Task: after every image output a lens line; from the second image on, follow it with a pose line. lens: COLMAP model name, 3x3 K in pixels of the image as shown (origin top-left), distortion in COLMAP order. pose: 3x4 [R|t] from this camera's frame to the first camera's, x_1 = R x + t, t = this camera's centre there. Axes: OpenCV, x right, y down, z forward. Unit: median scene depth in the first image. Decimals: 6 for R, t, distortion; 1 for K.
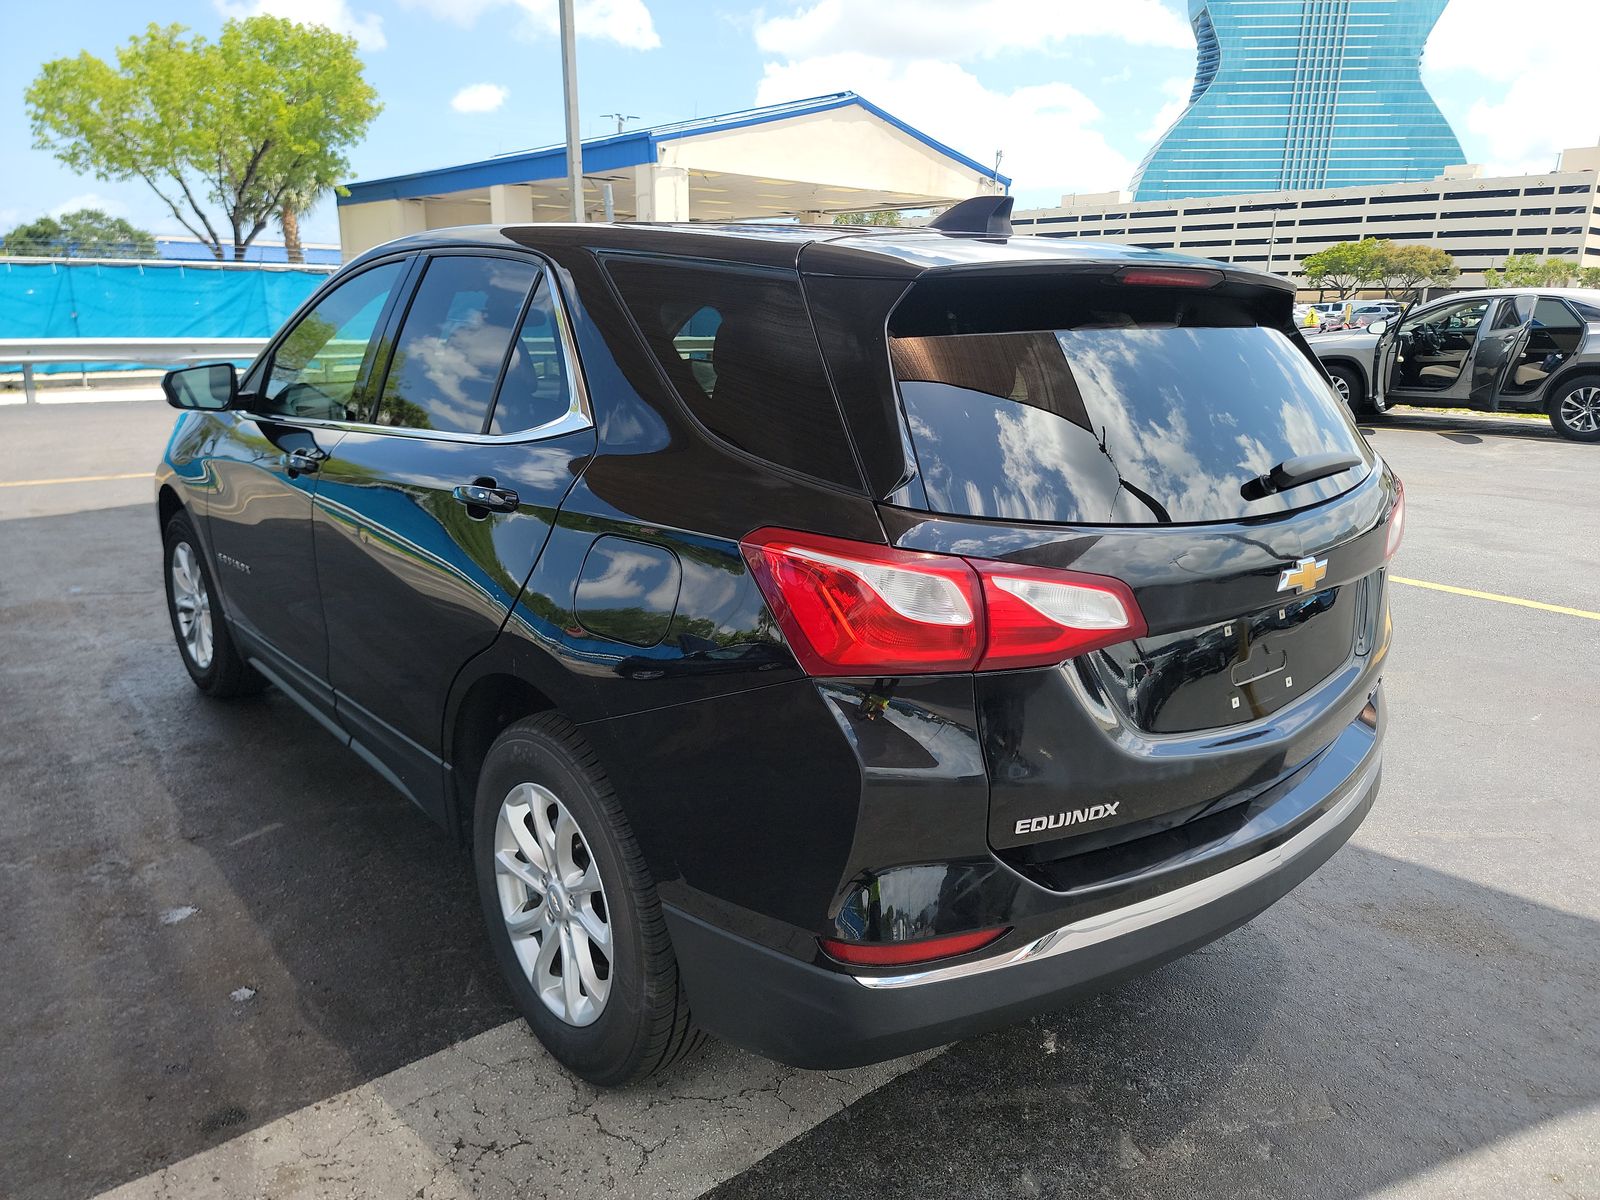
lens RADIAL K [[1163.3, 0, 787.9], [0, 1163.3, 599.9], [0, 0, 1]] dist [0.123284, -0.093648]
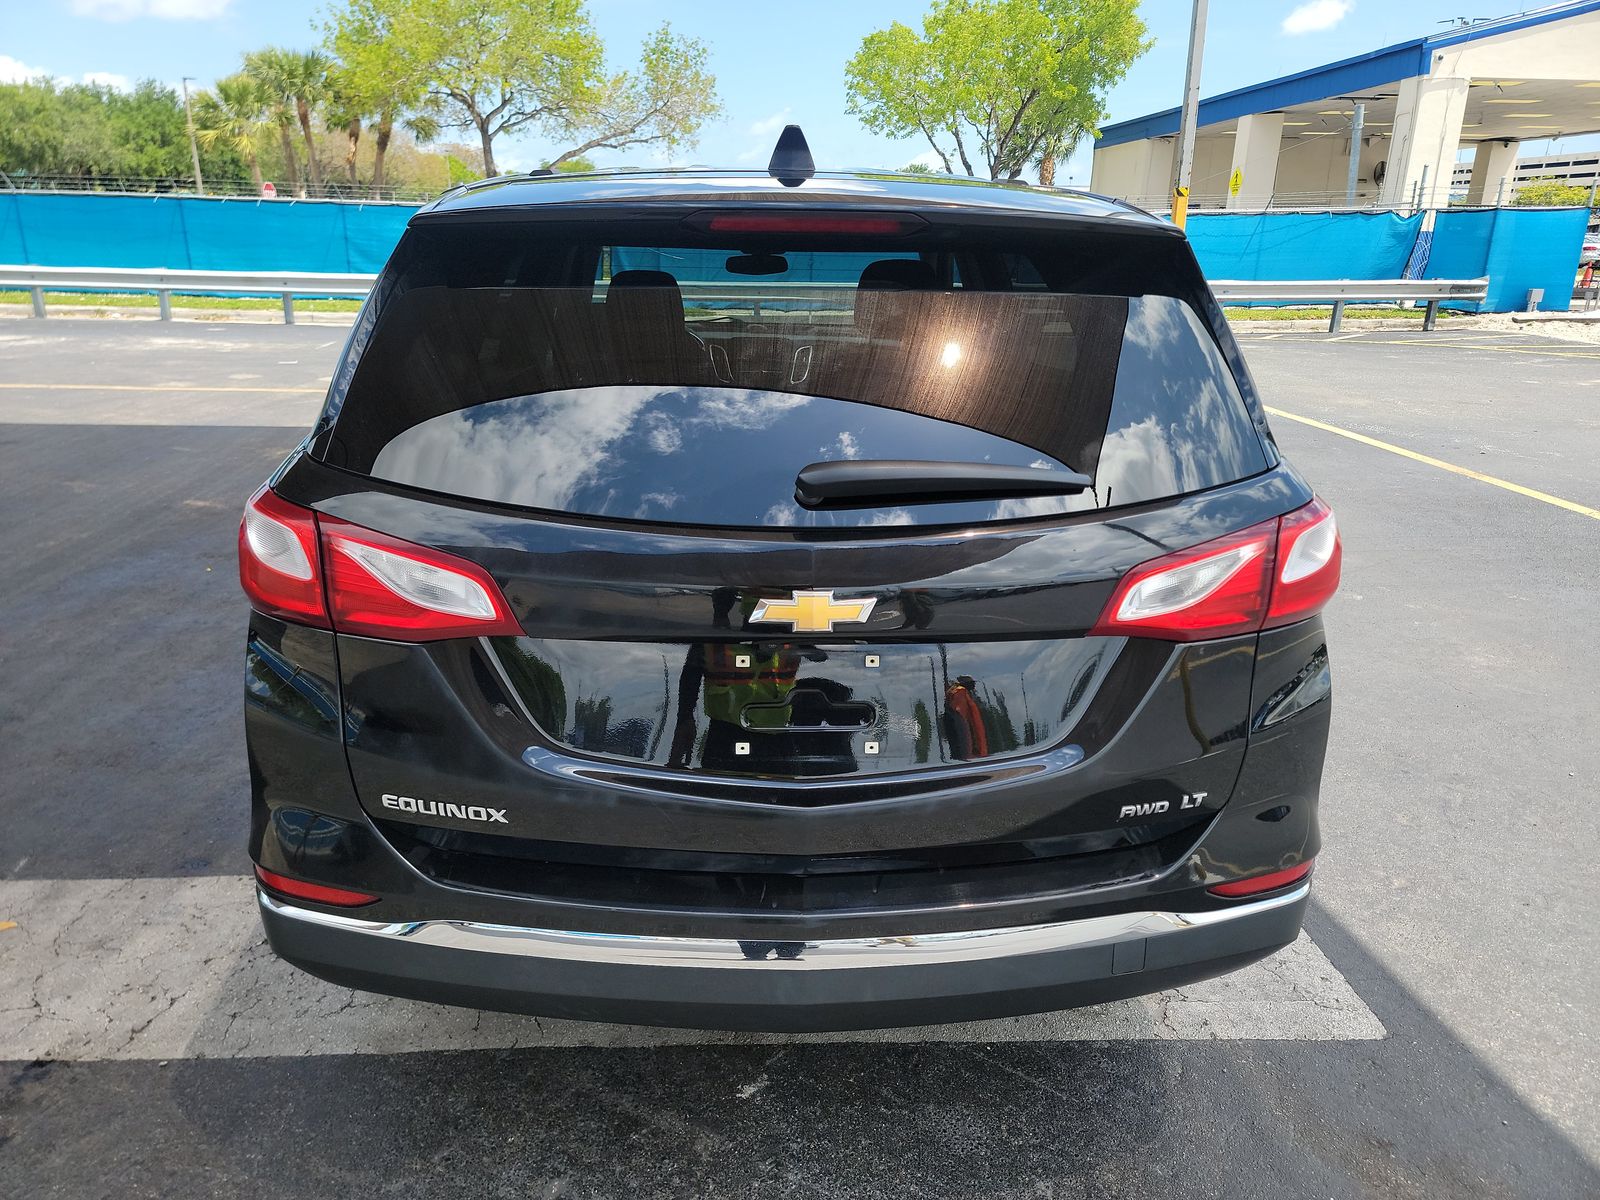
lens RADIAL K [[1163.3, 0, 787.9], [0, 1163.3, 599.9], [0, 0, 1]] dist [0.123284, -0.093648]
pose [[0.790027, 0.188508, -0.583371, 0.096701], [-0.161765, 0.981928, 0.098228, -0.011482], [0.591345, 0.016766, 0.806244, 0.039616]]
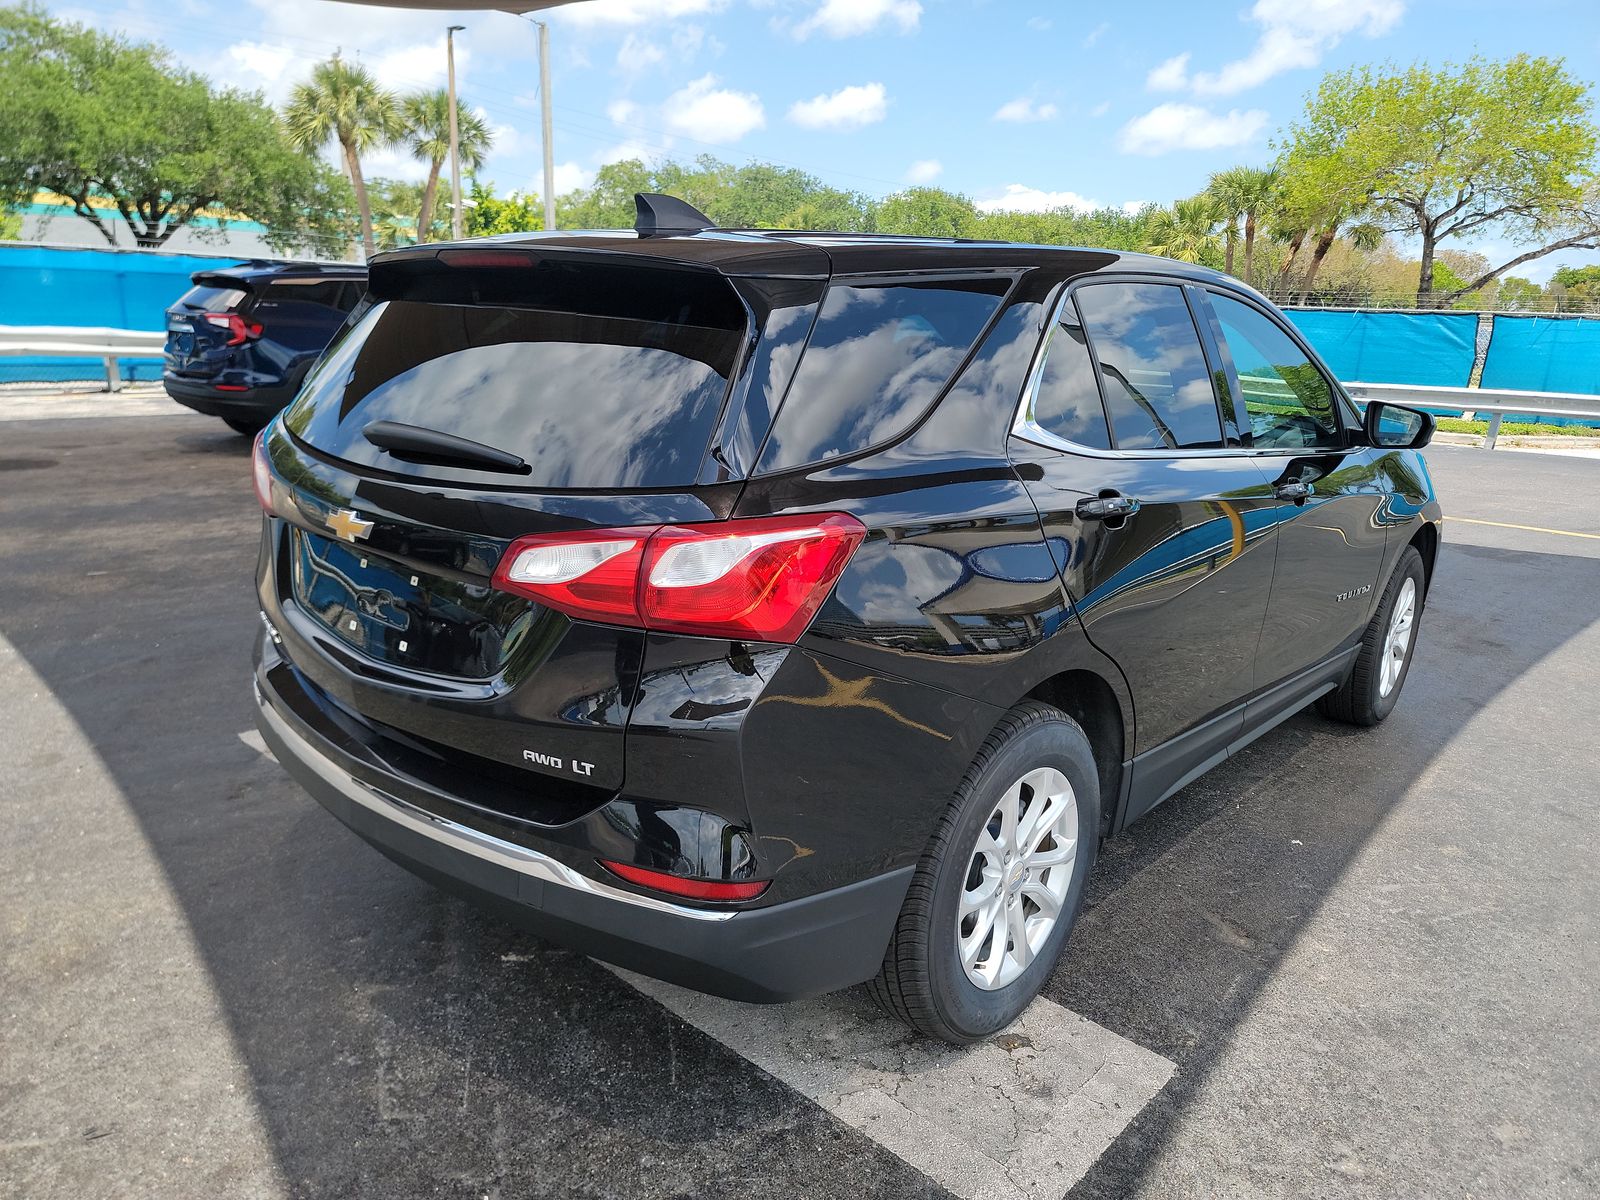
lens RADIAL K [[1163.3, 0, 787.9], [0, 1163.3, 599.9], [0, 0, 1]] dist [0.123284, -0.093648]
pose [[0.124259, 0.243399, -0.961934, 0.174400], [-0.296295, 0.934318, 0.198137, -0.034283], [0.946979, 0.260396, 0.188215, 0.131229]]
